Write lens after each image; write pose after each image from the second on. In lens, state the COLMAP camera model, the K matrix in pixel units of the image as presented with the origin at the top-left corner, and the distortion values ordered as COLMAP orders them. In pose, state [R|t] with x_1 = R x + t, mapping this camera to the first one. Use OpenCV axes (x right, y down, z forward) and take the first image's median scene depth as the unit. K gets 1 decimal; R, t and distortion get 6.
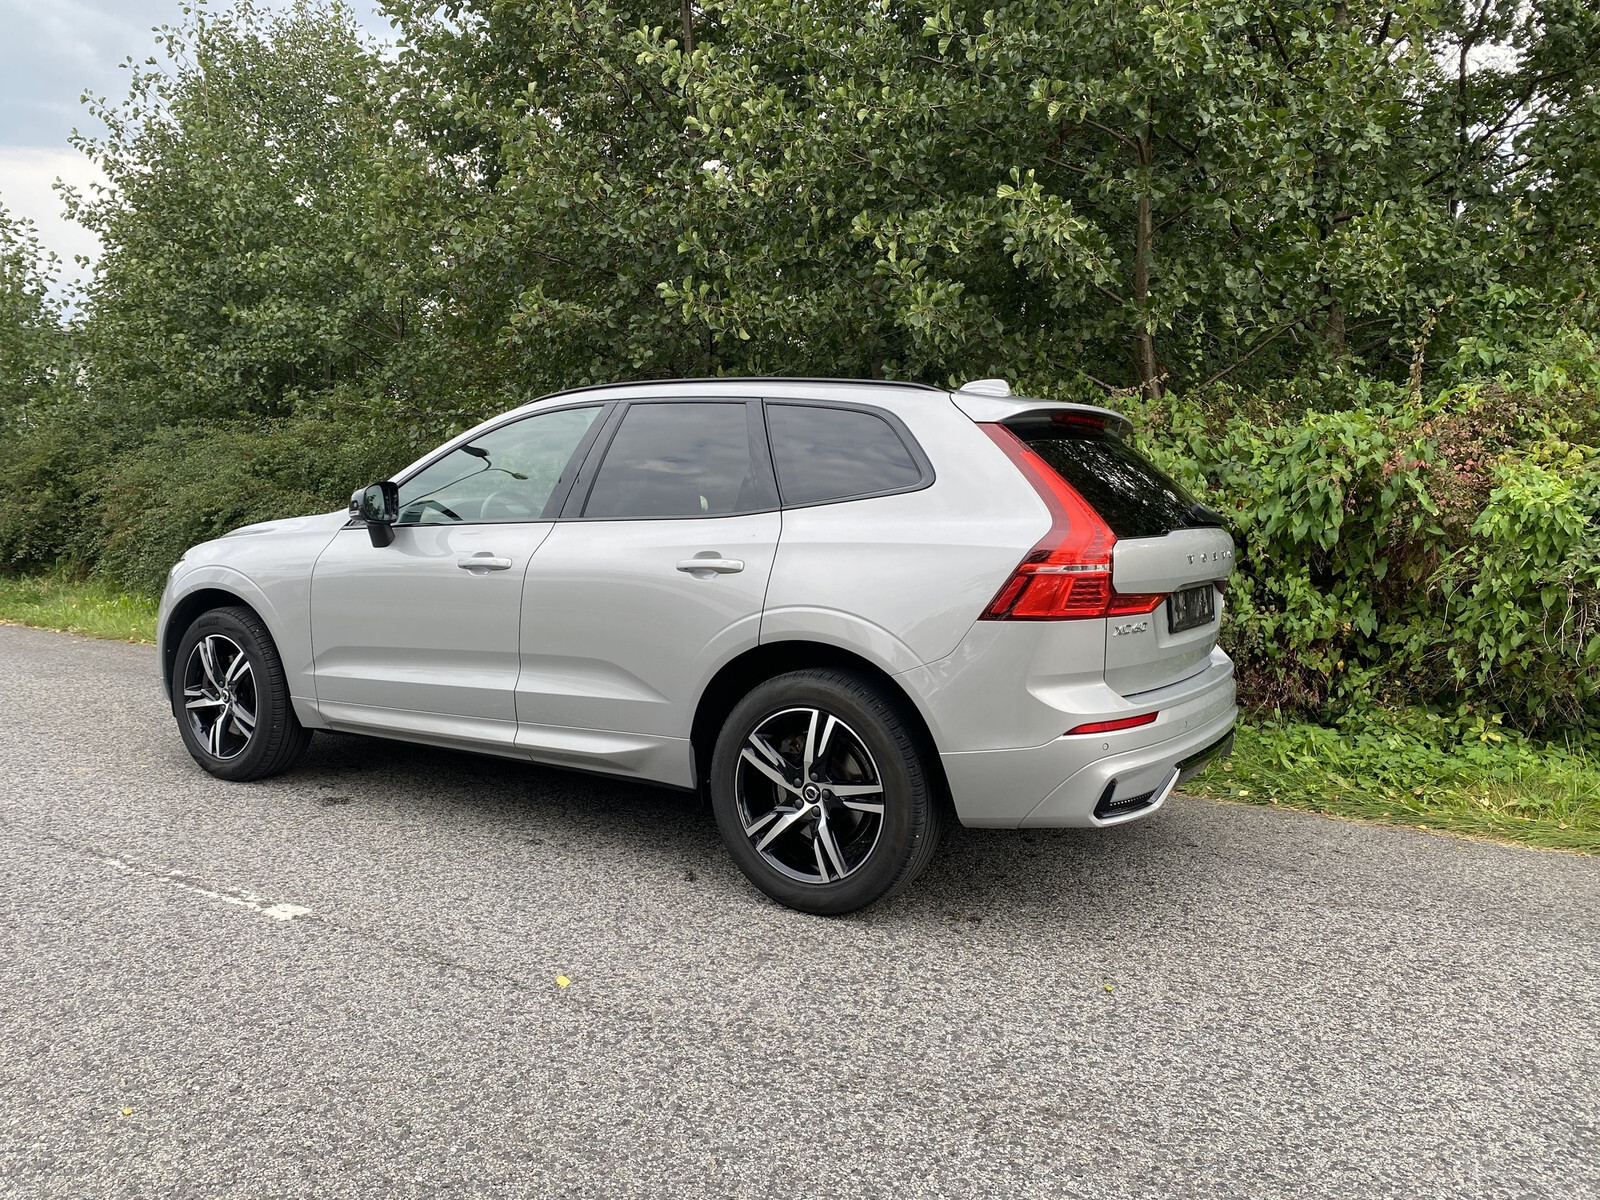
lens RADIAL K [[1206.5, 0, 797.6], [0, 1206.5, 591.9], [0, 0, 1]] dist [0.018185, -0.007044]
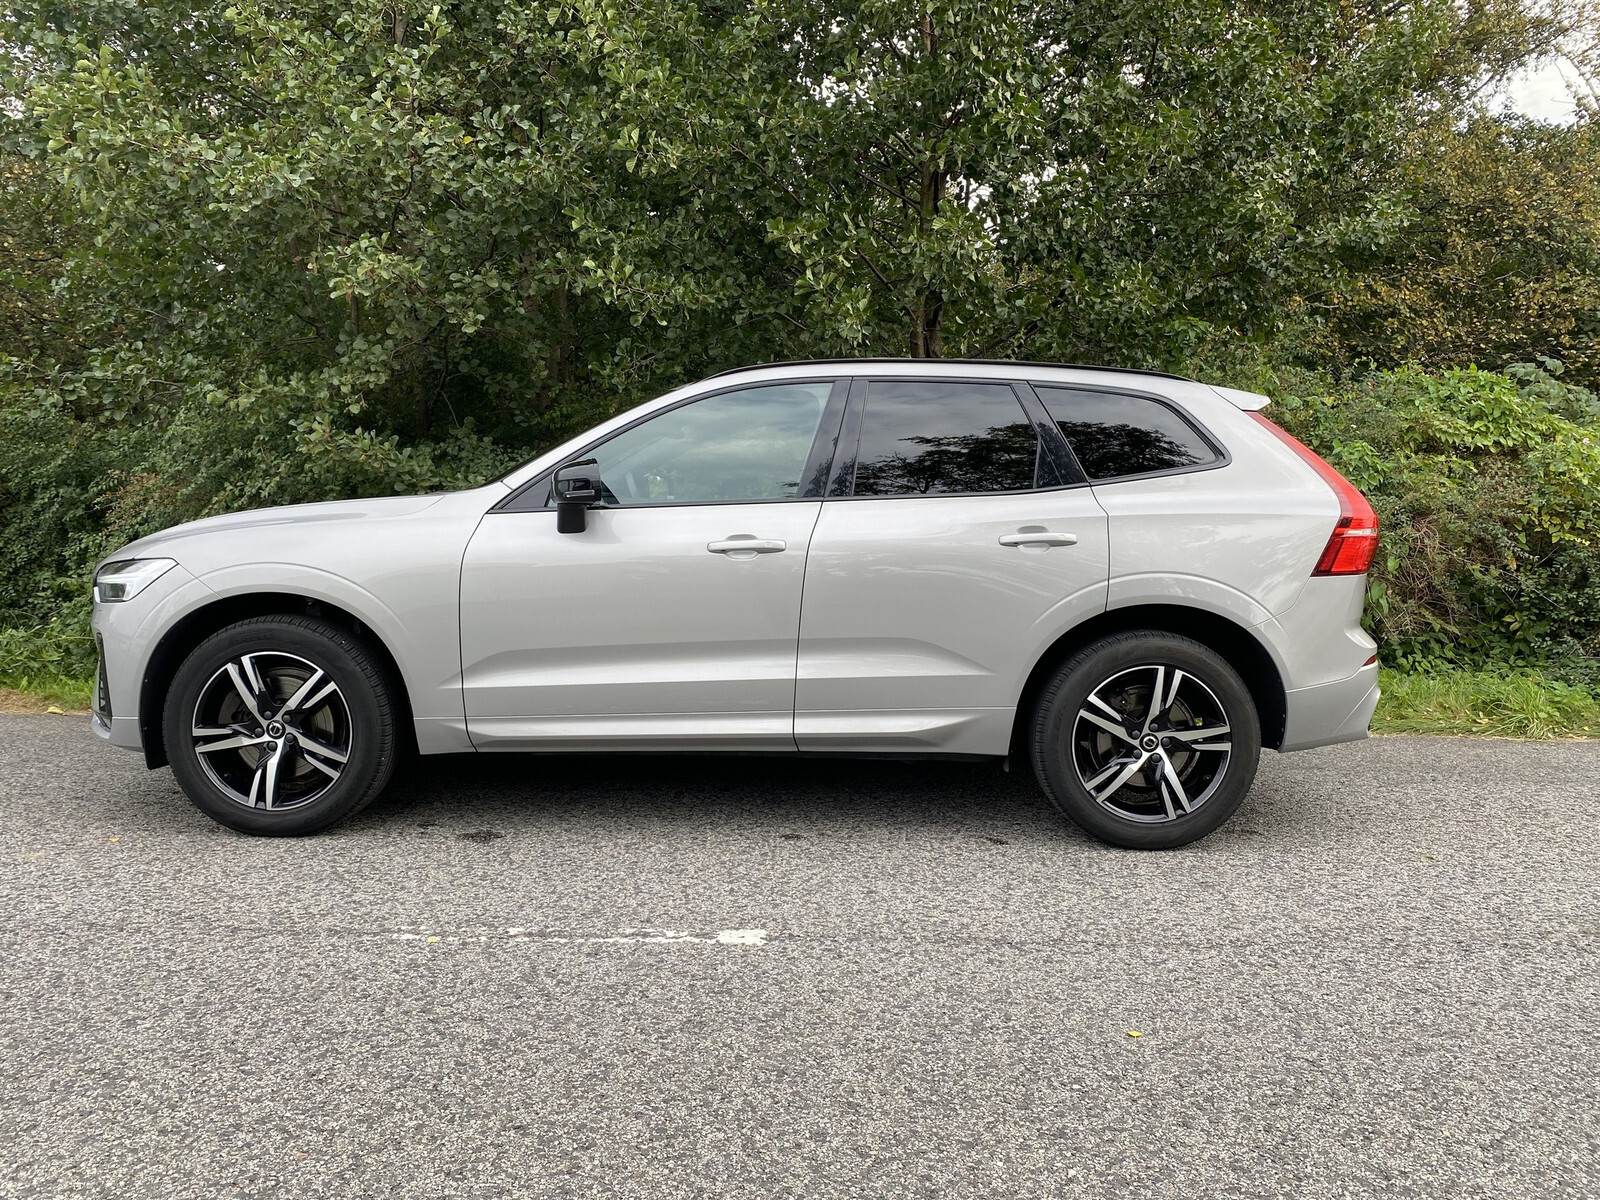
lens RADIAL K [[1206.5, 0, 800.6], [0, 1206.5, 603.4], [0, 0, 1]] dist [0.018185, -0.007044]
pose [[0.854206, -0.042516, 0.518194, -0.776629], [0.041809, 0.999040, 0.013048, 0.011327], [-0.518251, 0.010520, 0.855164, 0.205824]]
